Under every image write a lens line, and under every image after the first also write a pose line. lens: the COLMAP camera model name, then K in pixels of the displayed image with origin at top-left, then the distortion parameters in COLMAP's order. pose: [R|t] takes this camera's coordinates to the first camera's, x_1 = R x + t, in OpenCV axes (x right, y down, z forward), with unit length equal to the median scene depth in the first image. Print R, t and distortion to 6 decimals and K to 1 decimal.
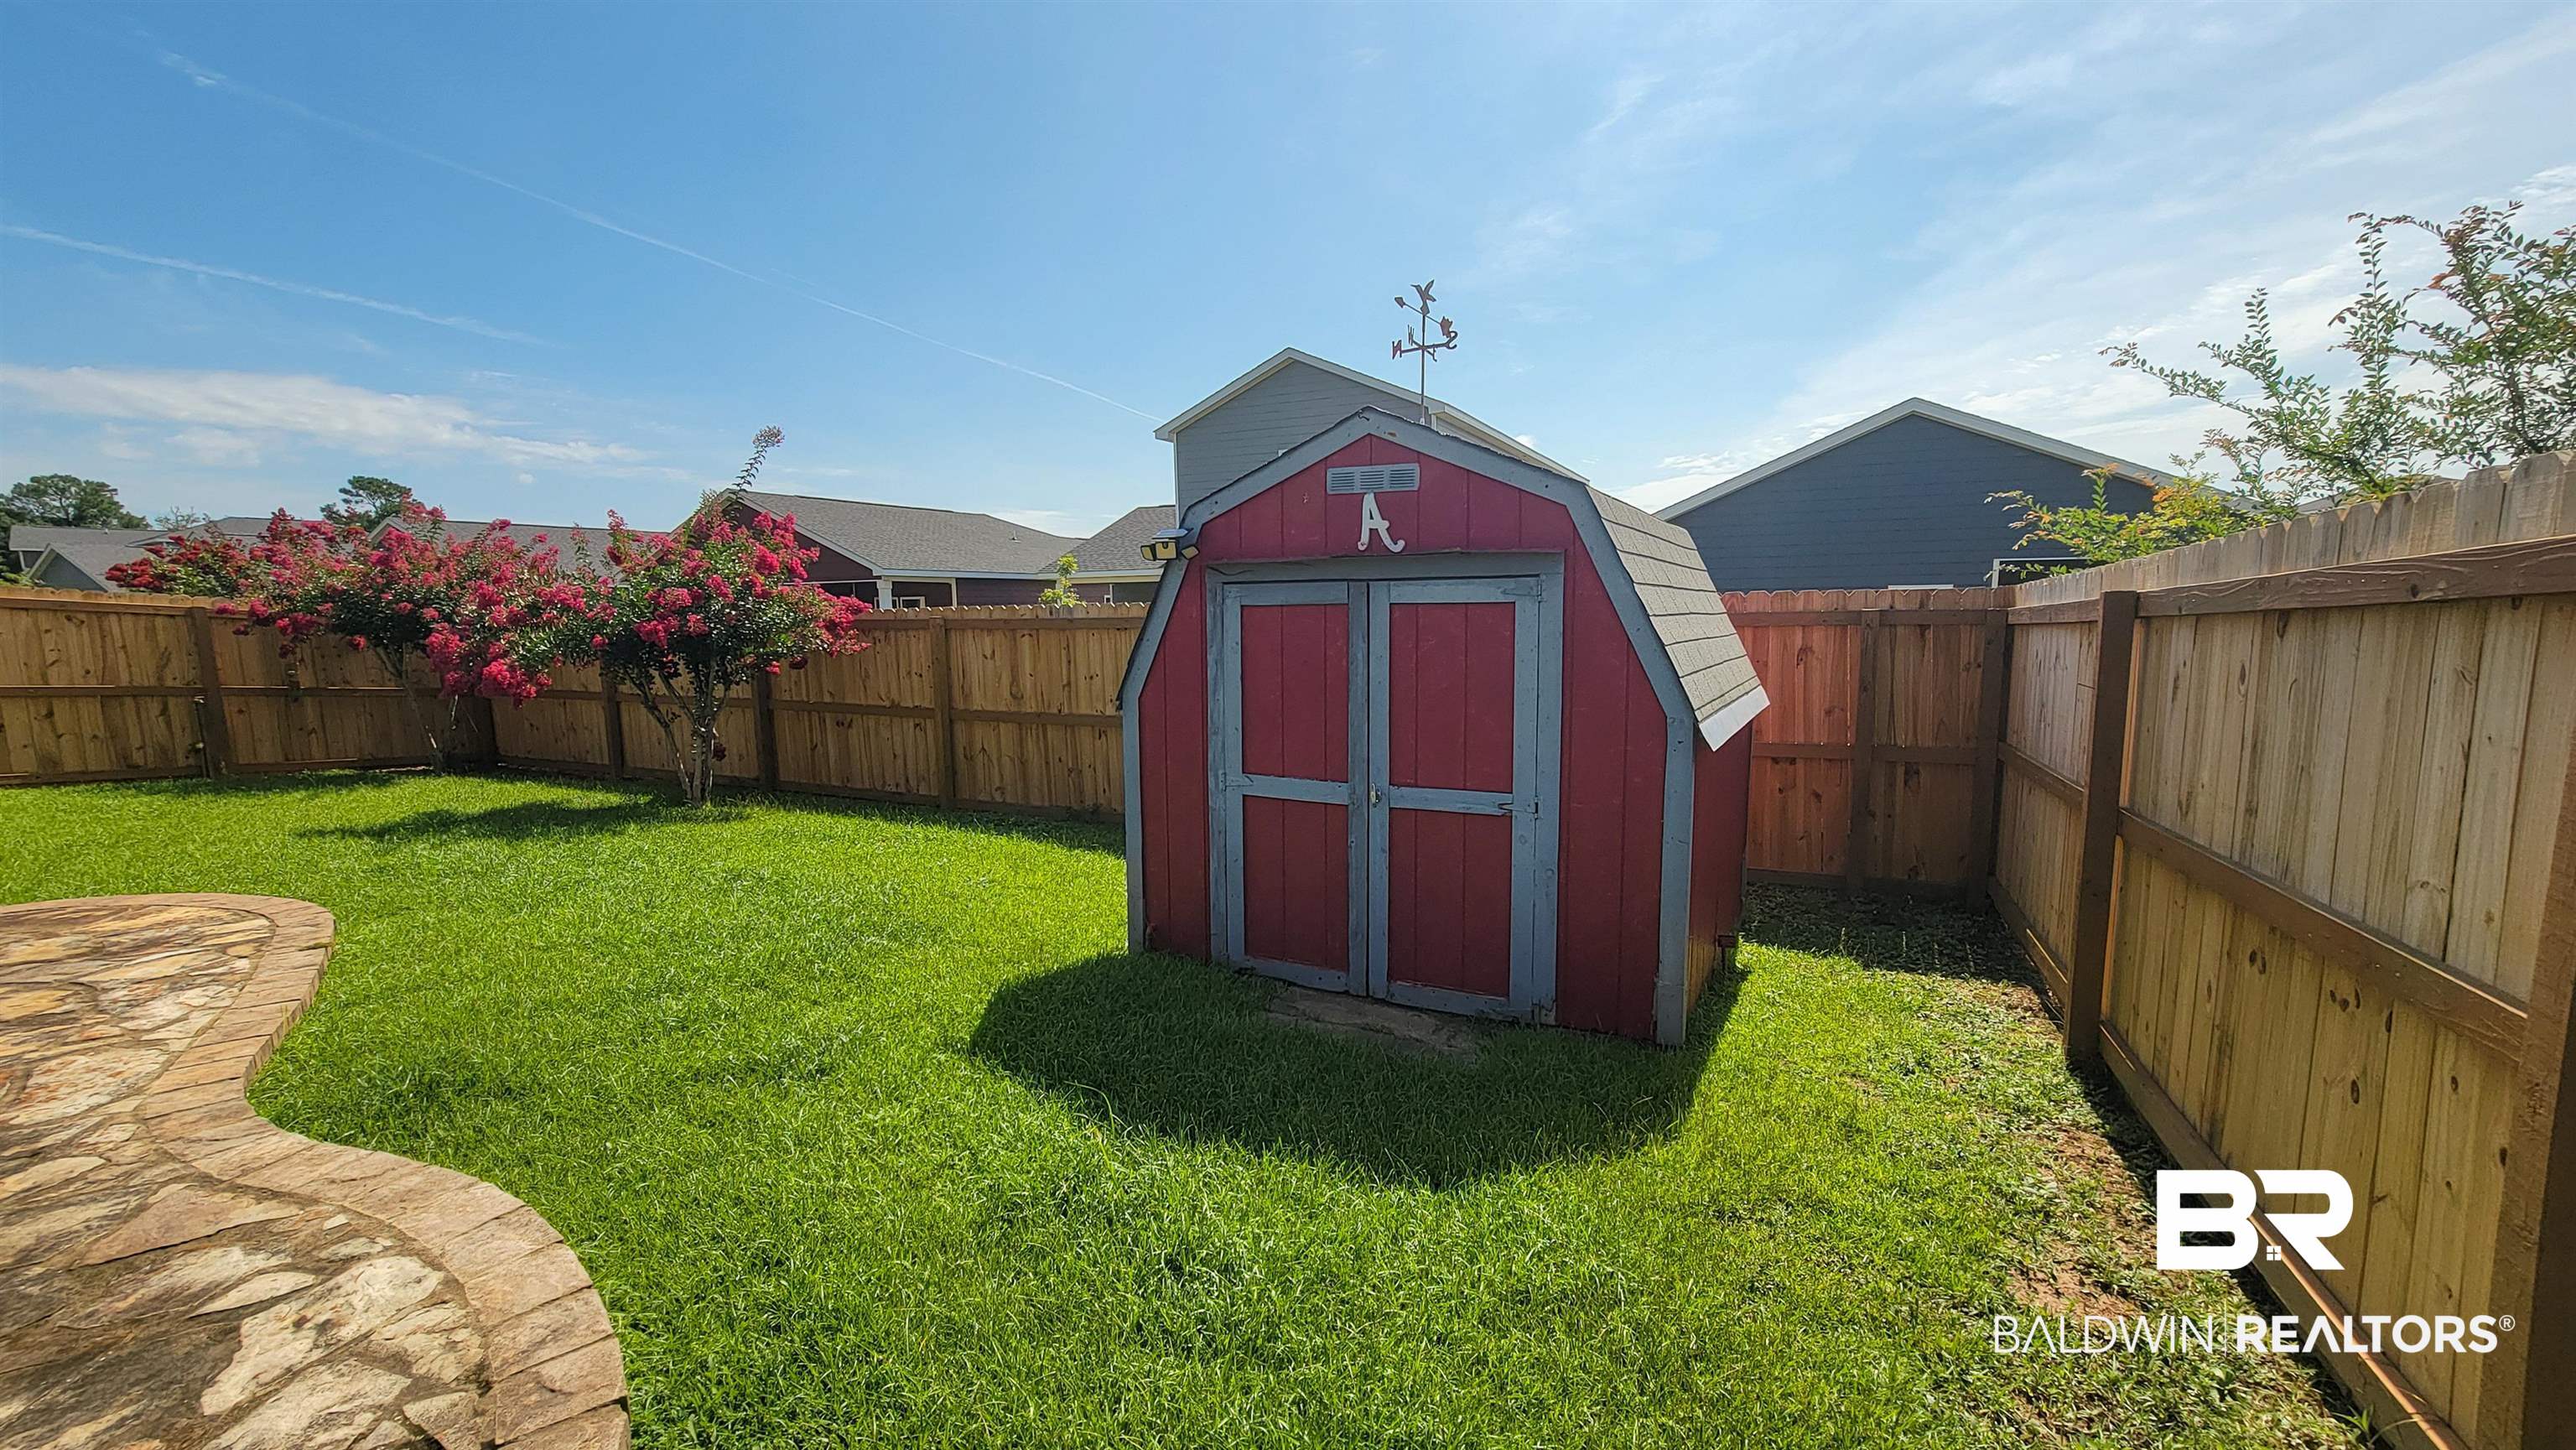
lens RADIAL K [[1056.4, 0, 1297.3], [0, 1056.4, 745.3], [0, 0, 1]] dist [-0.016670, 0.010855]
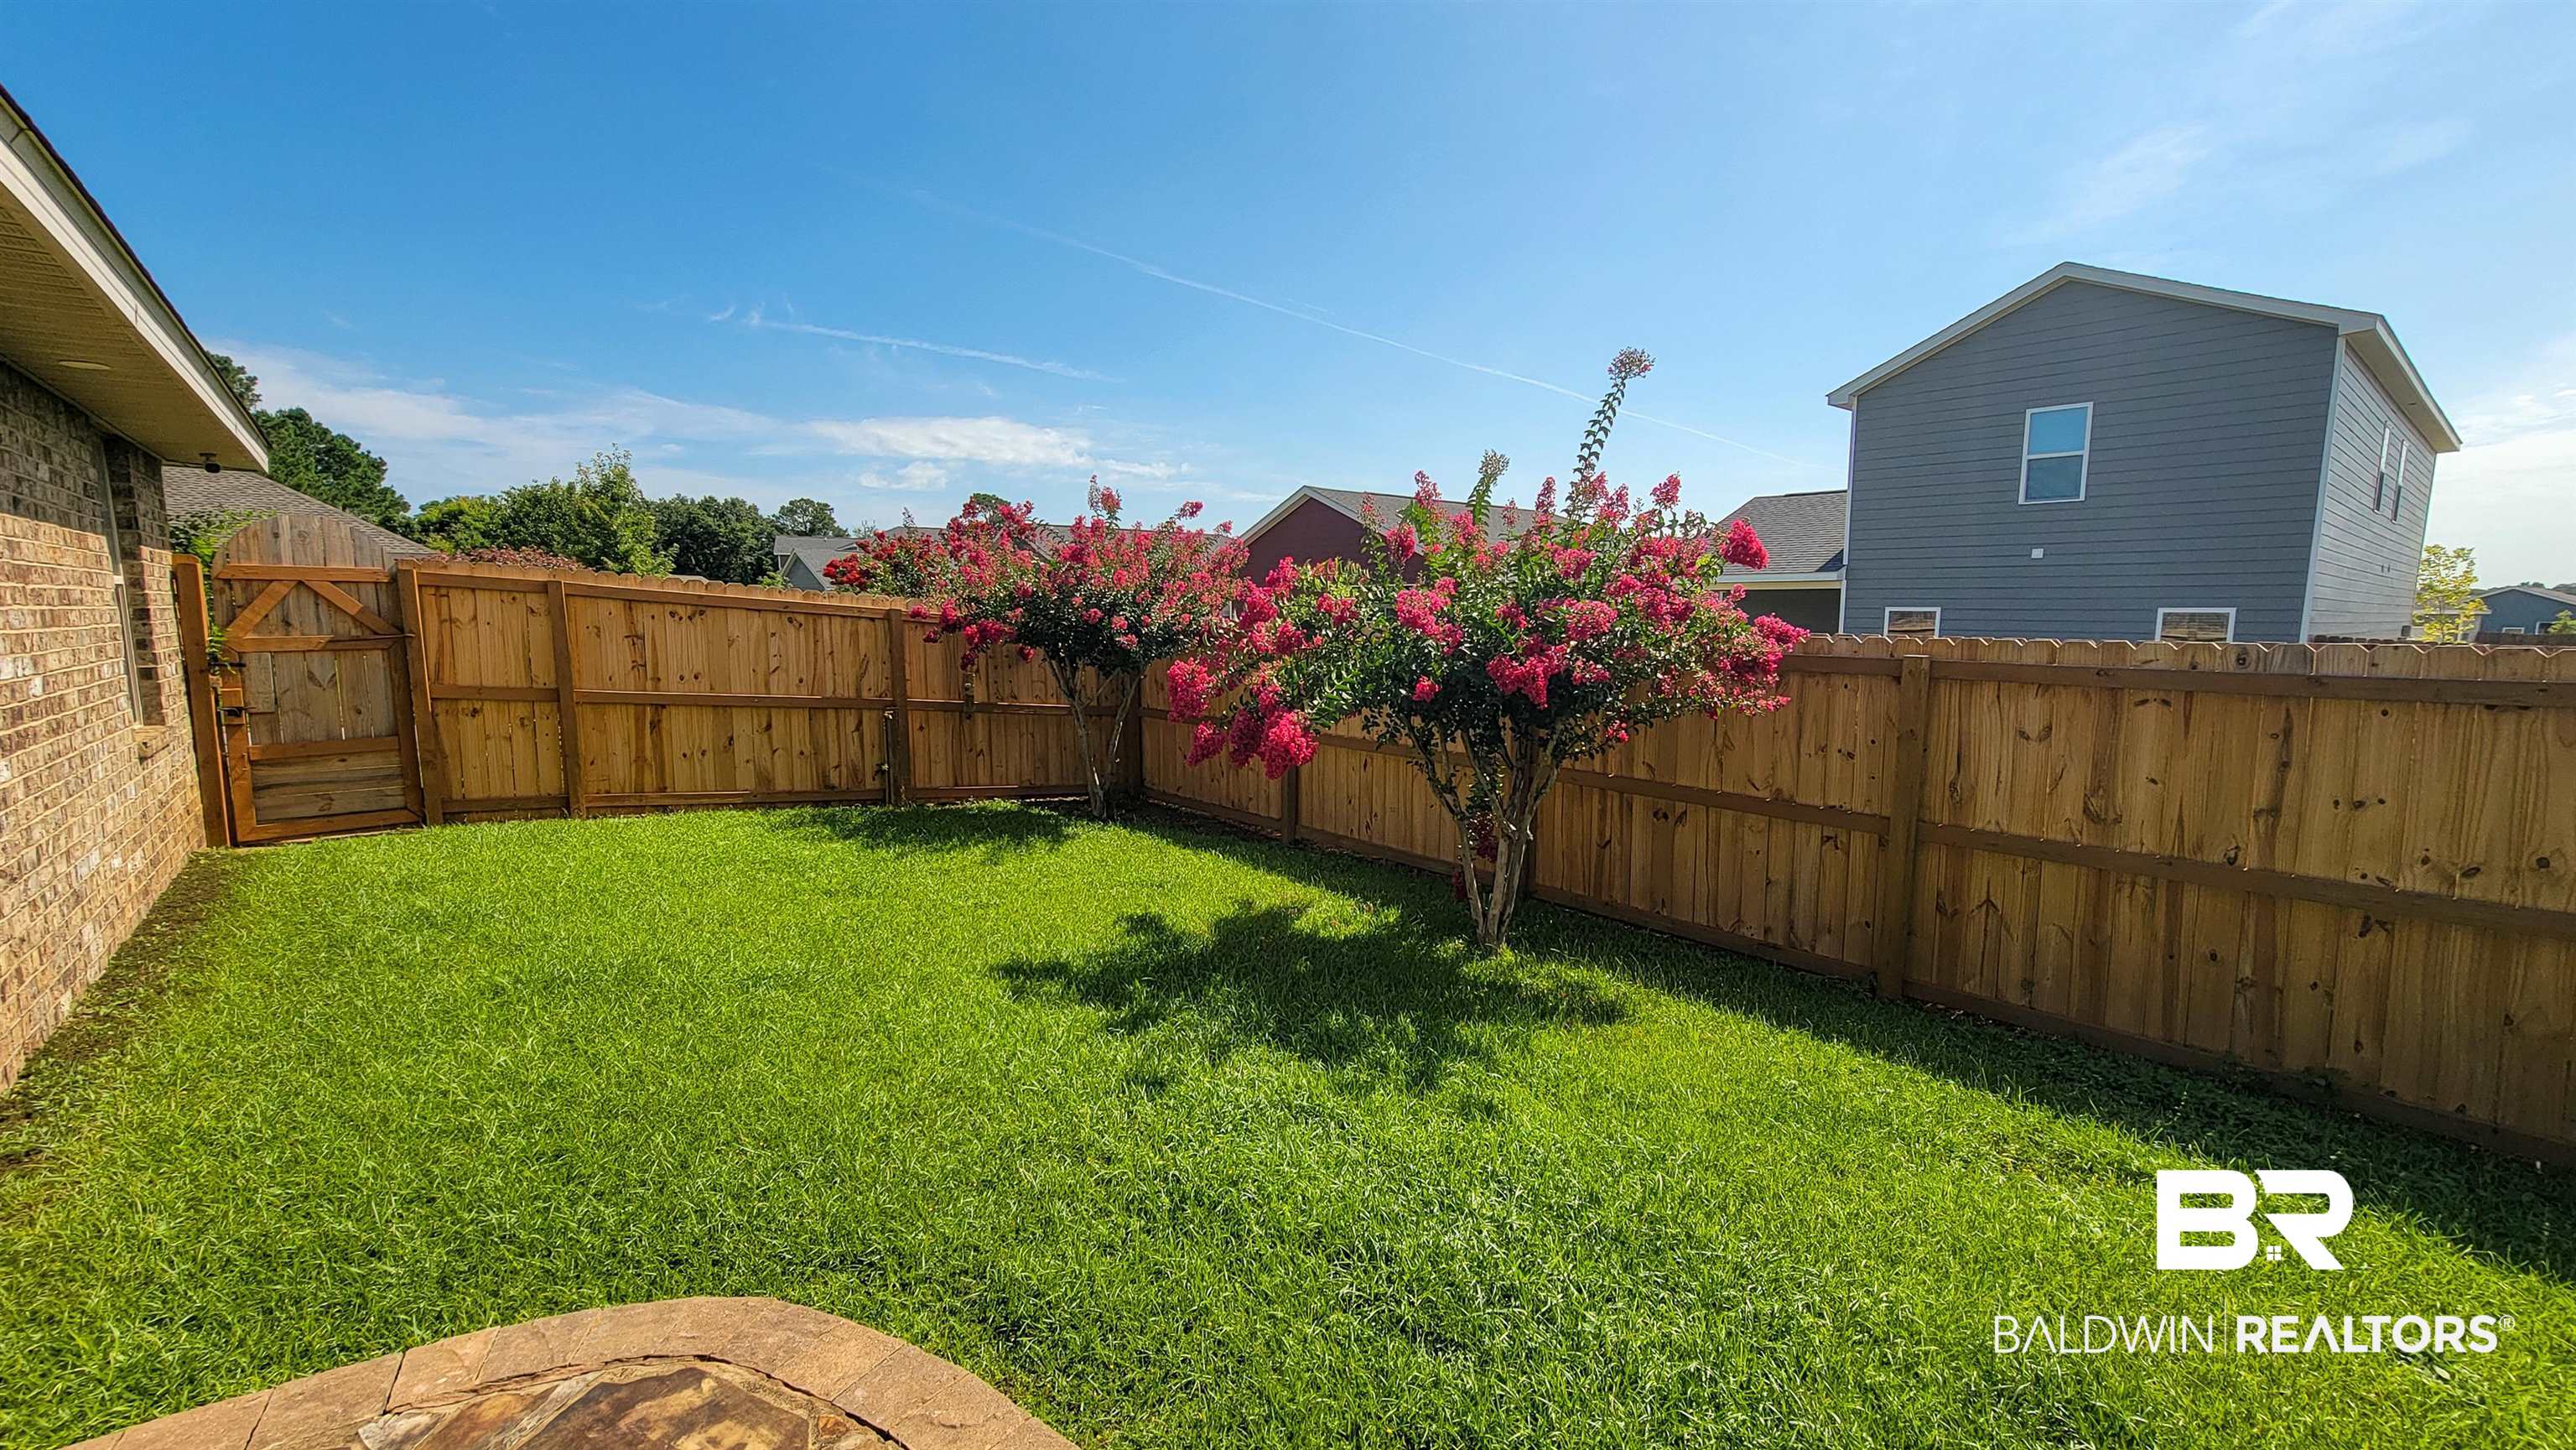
lens RADIAL K [[1070.8, 0, 1300.8], [0, 1070.8, 747.7], [0, 0, 1]] dist [-0.019844, 0.010624]
pose [[0.911255, 0.071551, -0.405580, -0.407129], [-0.072727, 0.997273, 0.012532, -0.057506], [0.405370, 0.018076, 0.913974, 0.360191]]
